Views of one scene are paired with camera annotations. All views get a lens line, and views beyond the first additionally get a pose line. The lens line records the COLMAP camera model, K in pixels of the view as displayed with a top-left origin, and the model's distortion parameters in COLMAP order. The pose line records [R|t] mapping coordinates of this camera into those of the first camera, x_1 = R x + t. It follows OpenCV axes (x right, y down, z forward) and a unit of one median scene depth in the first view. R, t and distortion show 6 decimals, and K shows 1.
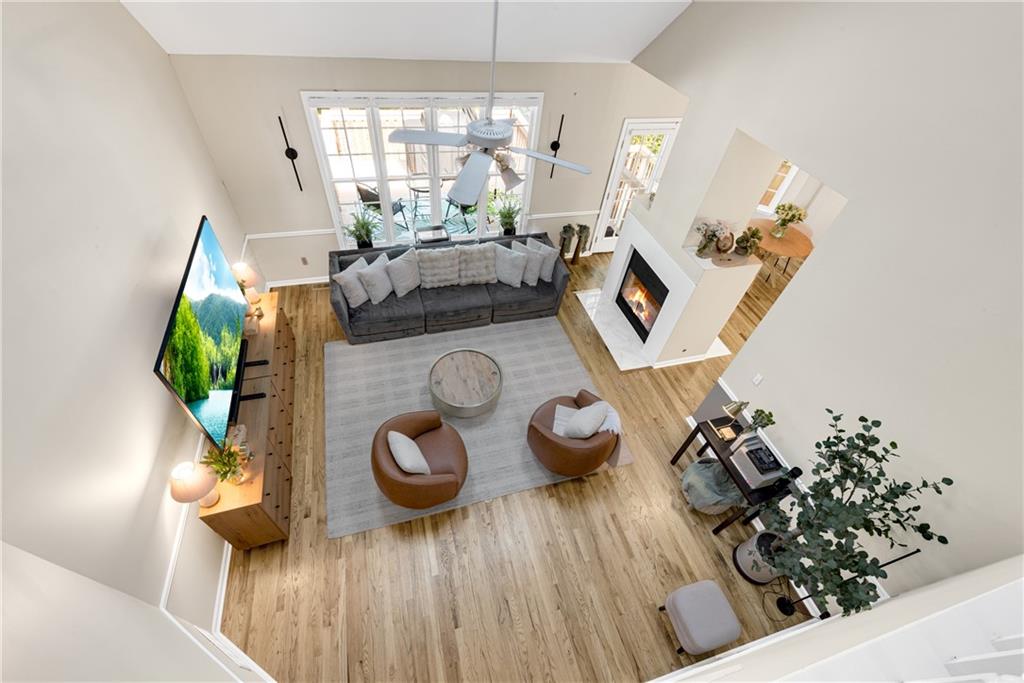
lens RADIAL K [[418.8, 0, 511.2], [0, 418.8, 352.2], [0, 0, 1]] dist [0.001269, 0.000027]
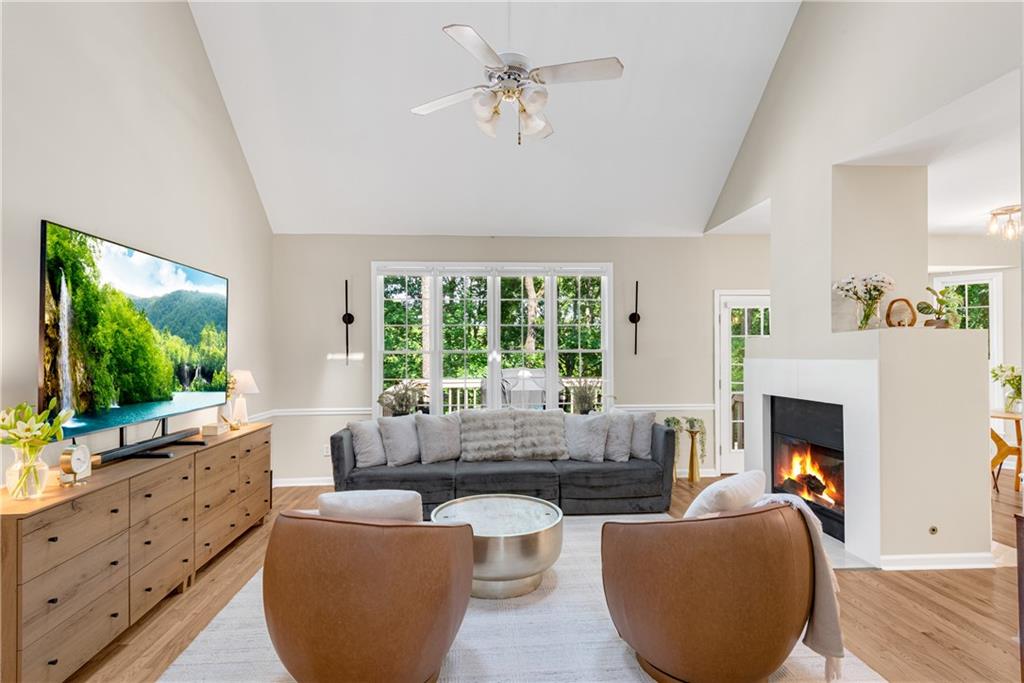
lens RADIAL K [[501.1, 0, 500.9], [0, 501.1, 351.9], [0, 0, 1]] dist [0.001641, -0.001006]
pose [[0.972829, -0.089725, -0.213433, 0.052413], [-0.099758, 0.669453, -0.736126, 0.347763], [0.208932, 0.737416, 0.642312, 0.339871]]
